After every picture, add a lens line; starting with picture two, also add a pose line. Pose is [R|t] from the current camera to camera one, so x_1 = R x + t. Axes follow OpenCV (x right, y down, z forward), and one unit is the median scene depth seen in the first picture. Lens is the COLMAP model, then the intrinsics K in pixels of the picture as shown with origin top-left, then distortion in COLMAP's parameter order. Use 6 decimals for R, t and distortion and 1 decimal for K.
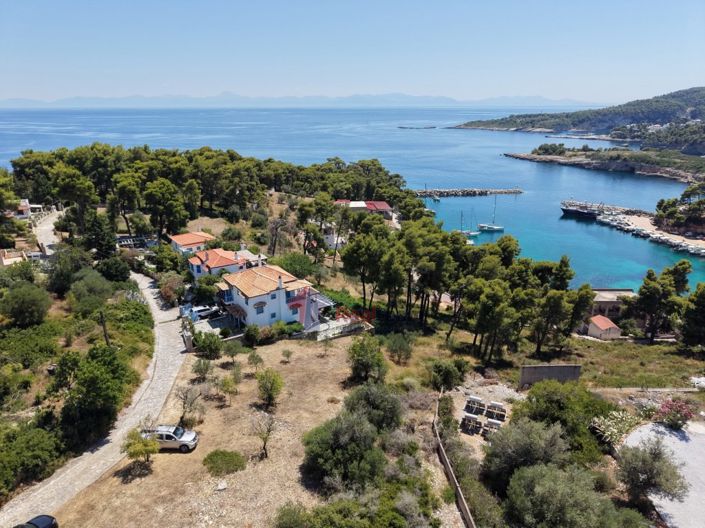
lens RADIAL K [[470.1, 0, 351.7], [0, 470.1, 266.0], [0, 0, 1]] dist [0.033714, -0.040173]
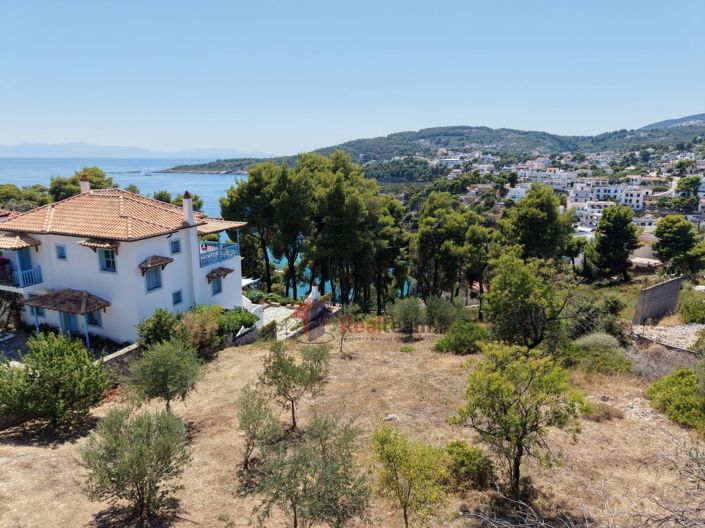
lens RADIAL K [[470.1, 0, 351.7], [0, 470.1, 266.0], [0, 0, 1]] dist [0.033714, -0.040173]
pose [[0.826525, -0.120890, 0.549765, -0.116931], [0.175645, 0.983290, -0.047848, 0.055551], [-0.534794, 0.136112, 0.833948, 0.264332]]
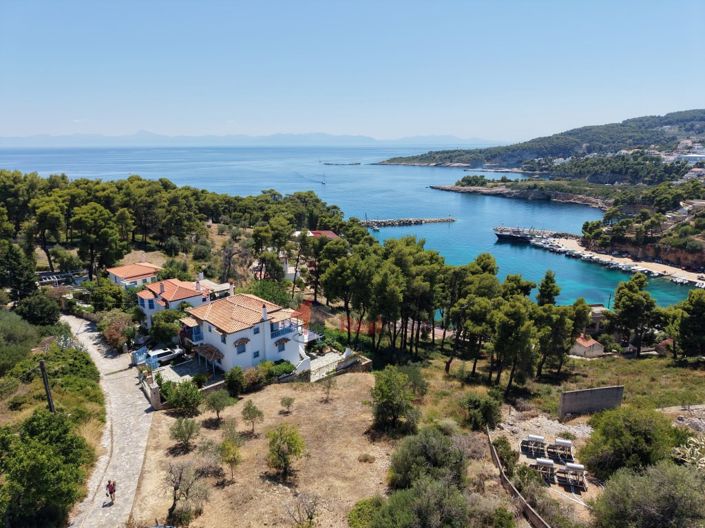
lens RADIAL K [[470.1, 0, 351.7], [0, 470.1, 266.0], [0, 0, 1]] dist [0.033714, -0.040173]
pose [[0.987539, -0.041842, 0.151712, -0.054636], [0.053076, 0.996079, -0.070775, 0.008877], [-0.148156, 0.077946, 0.985888, 0.073775]]
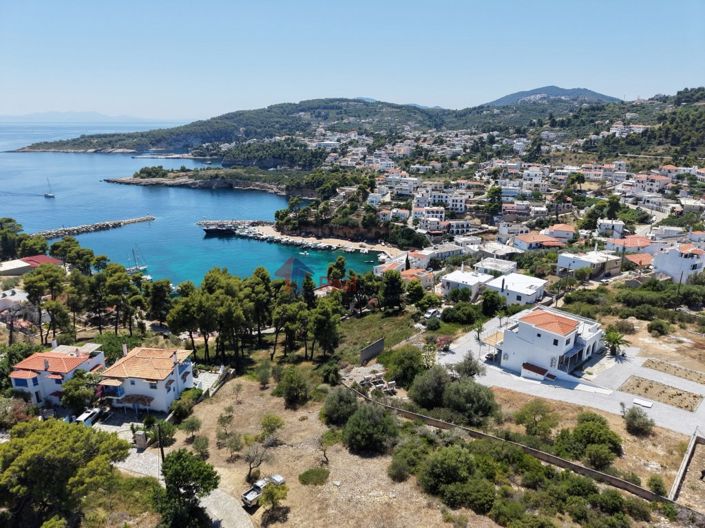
lens RADIAL K [[470.1, 0, 351.7], [0, 470.1, 266.0], [0, 0, 1]] dist [0.033714, -0.040173]
pose [[0.670350, -0.213050, 0.710803, -0.269524], [0.234952, 0.969553, 0.069025, -0.065999], [-0.703867, 0.120733, 0.699996, -0.033075]]
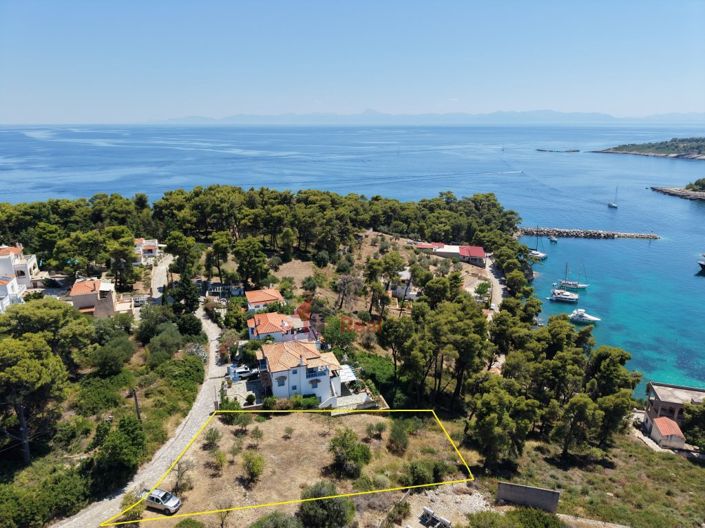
lens RADIAL K [[470.1, 0, 351.7], [0, 470.1, 266.0], [0, 0, 1]] dist [0.033714, -0.040173]
pose [[0.960963, 0.083370, -0.263816, 0.111667], [-0.091757, 0.995588, -0.019609, -0.081892], [0.261018, 0.043051, 0.964374, -0.041632]]
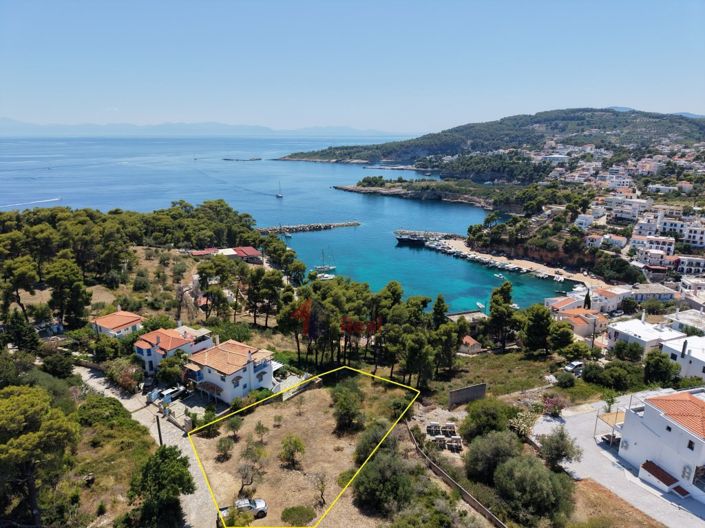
lens RADIAL K [[470.1, 0, 351.7], [0, 470.1, 266.0], [0, 0, 1]] dist [0.033714, -0.040173]
pose [[0.933657, -0.093975, 0.345621, -0.131396], [0.113043, 0.992960, -0.035387, -0.050466], [-0.339862, 0.072109, 0.937707, -0.077827]]
